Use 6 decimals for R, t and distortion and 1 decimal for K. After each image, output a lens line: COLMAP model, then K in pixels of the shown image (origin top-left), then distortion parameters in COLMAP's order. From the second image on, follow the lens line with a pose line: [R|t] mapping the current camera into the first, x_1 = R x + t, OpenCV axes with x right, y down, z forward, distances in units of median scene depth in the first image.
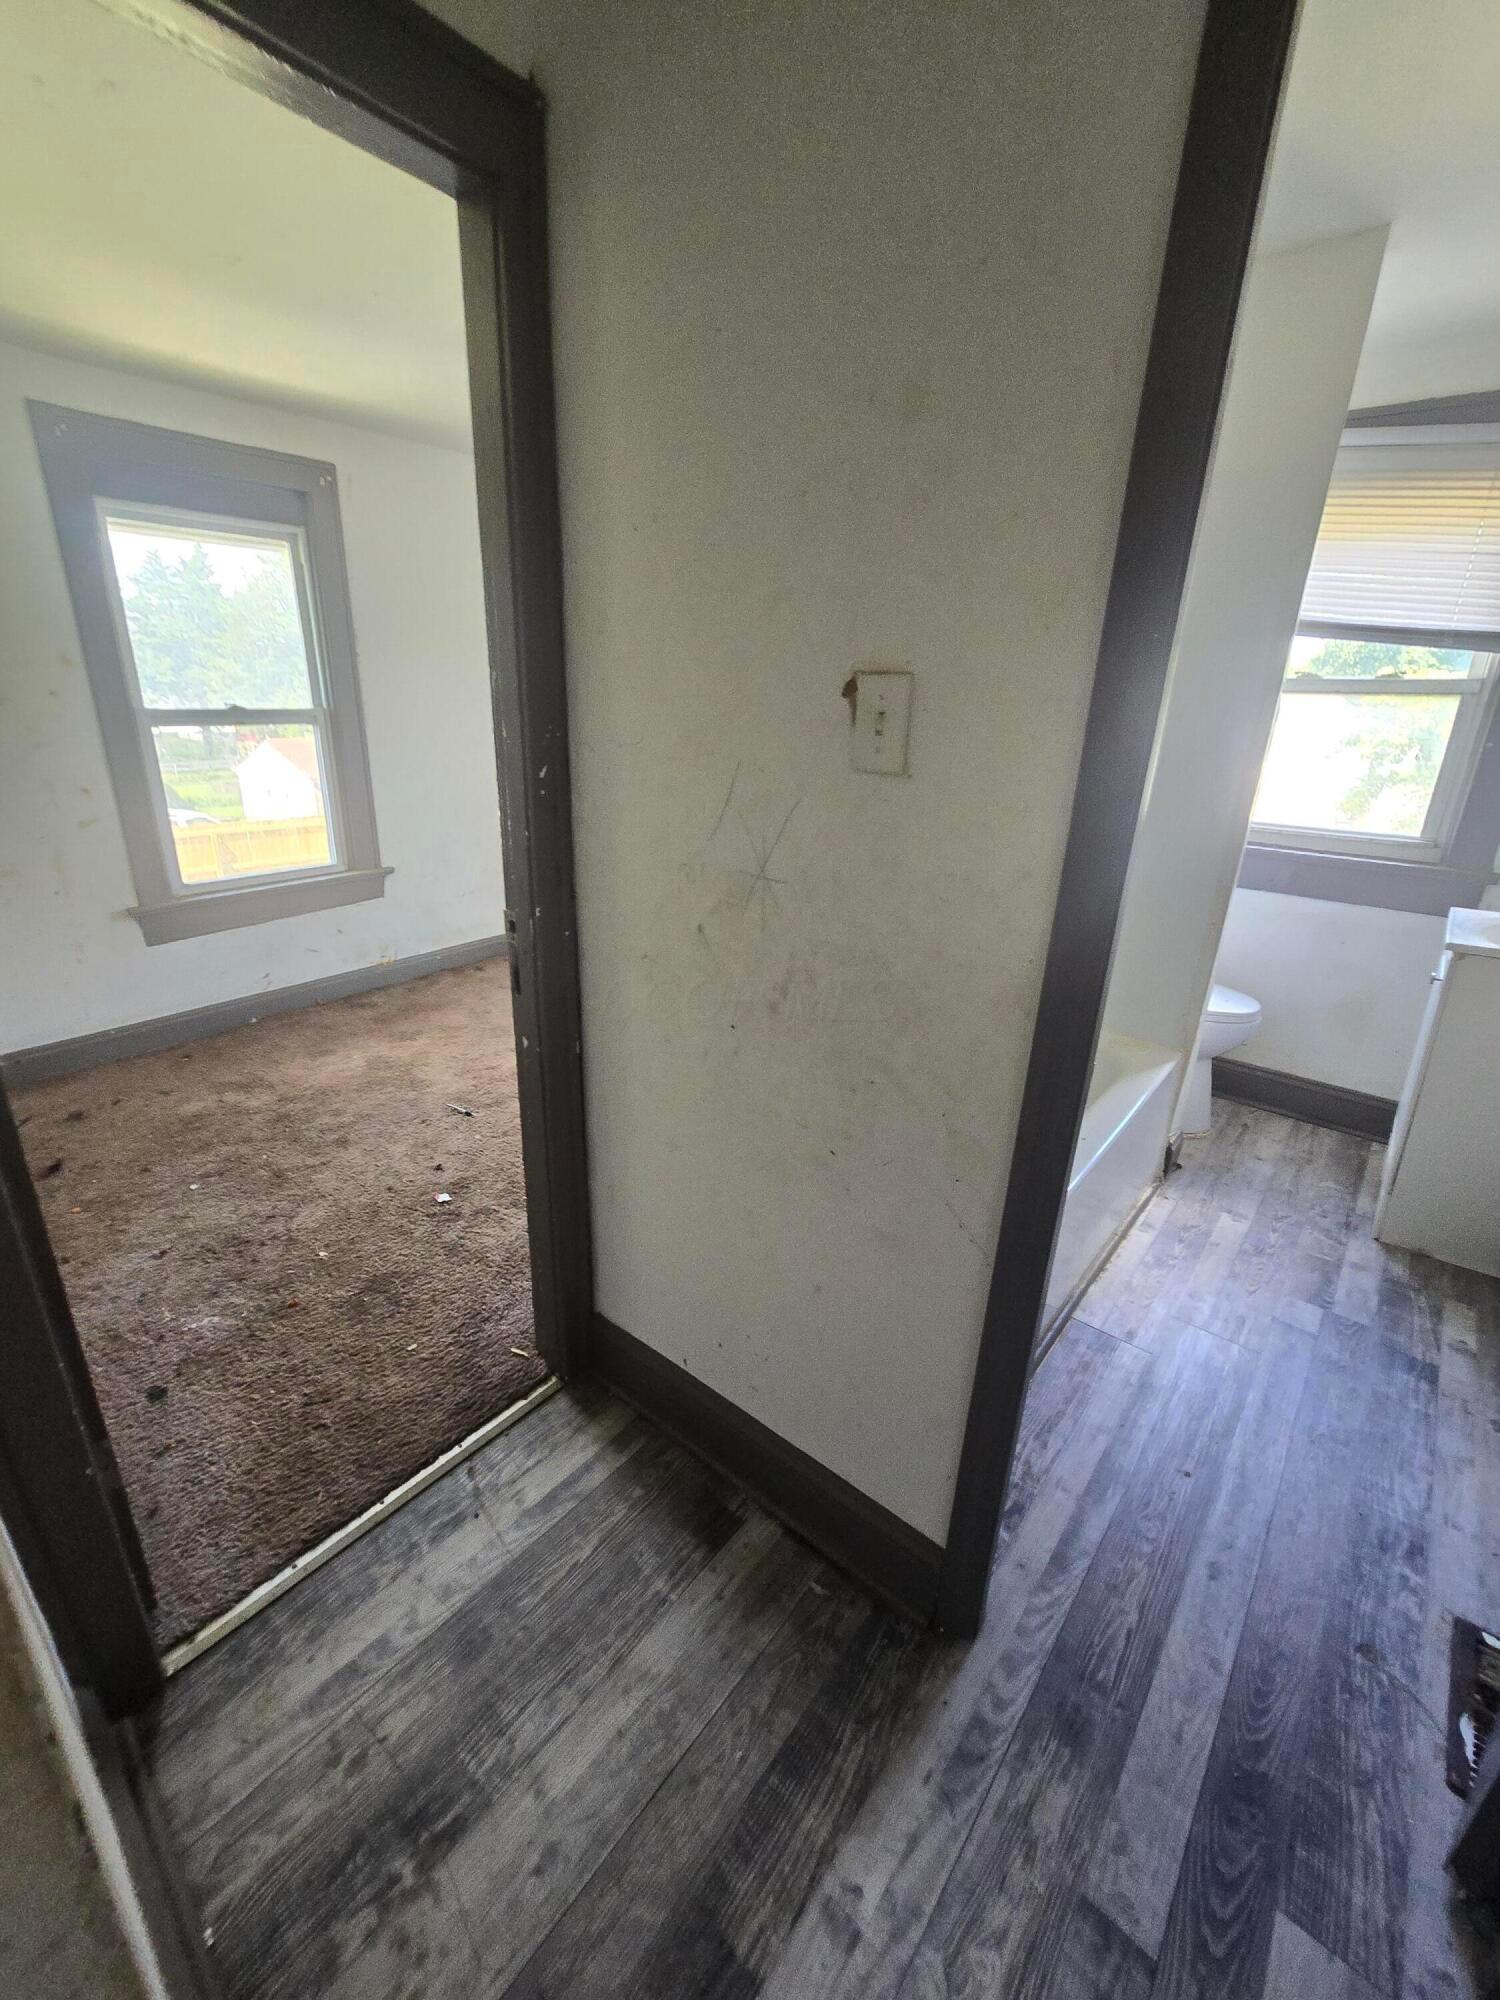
lens RADIAL K [[839.5, 0, 728.9], [0, 839.5, 1008.0], [0, 0, 1]] dist [0.001185, 0.006734]
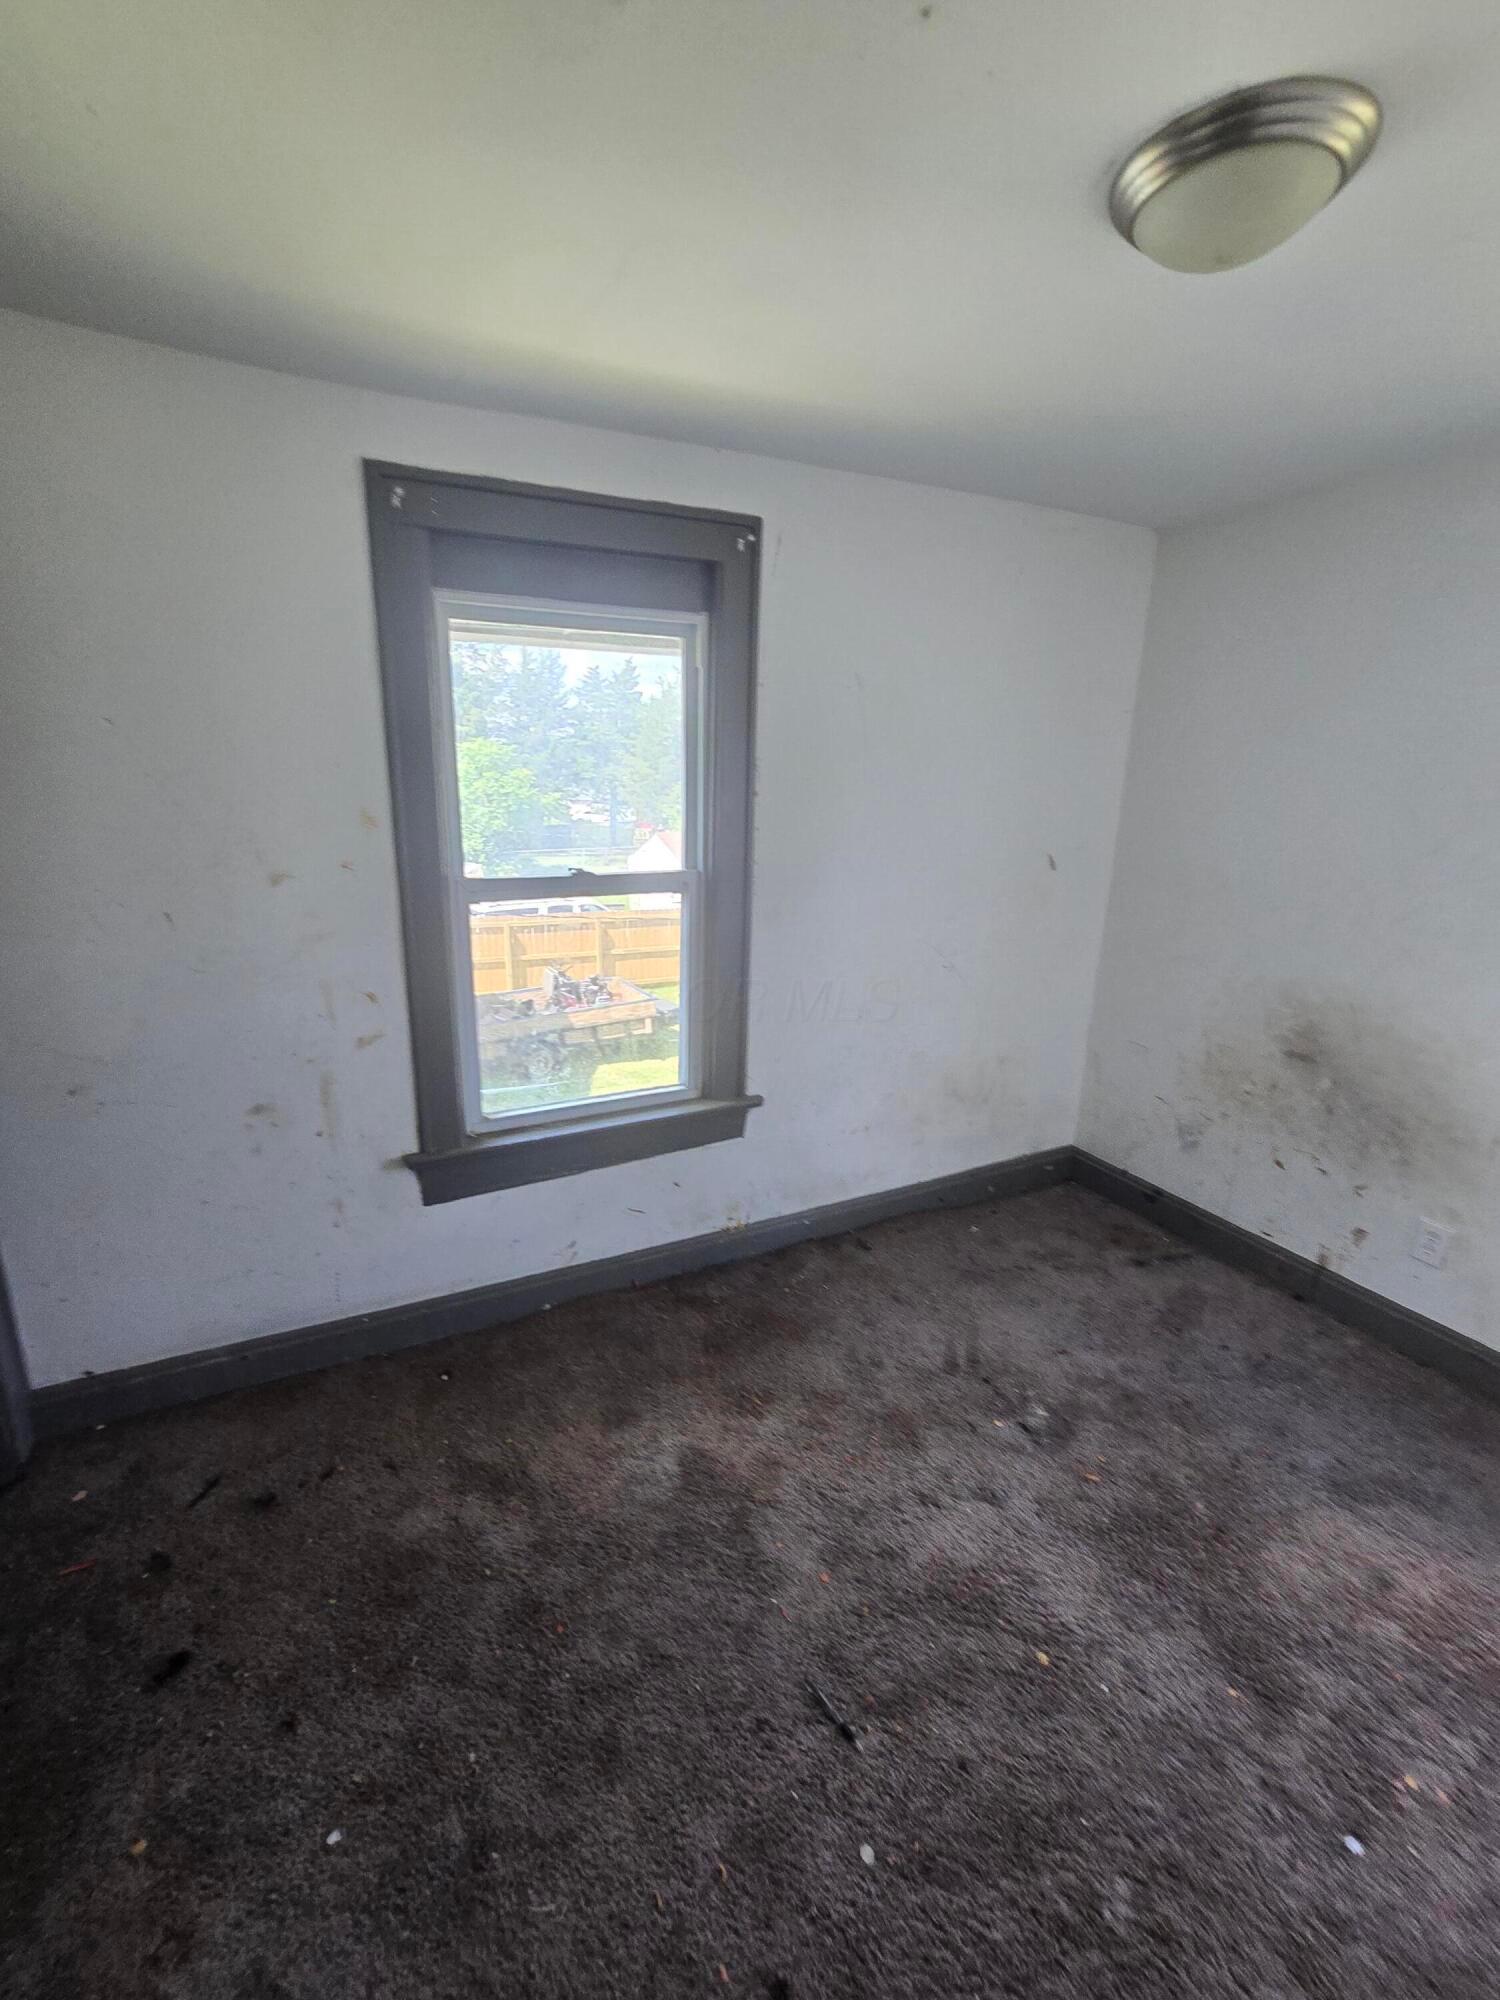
lens RADIAL K [[839.5, 0, 728.9], [0, 839.5, 1008.0], [0, 0, 1]] dist [0.001185, 0.006734]
pose [[0.918194, 0.096514, -0.384193, -0.200912], [-0.130575, 0.989402, -0.063517, -0.220426], [0.373991, 0.108487, 0.921065, 0.424773]]
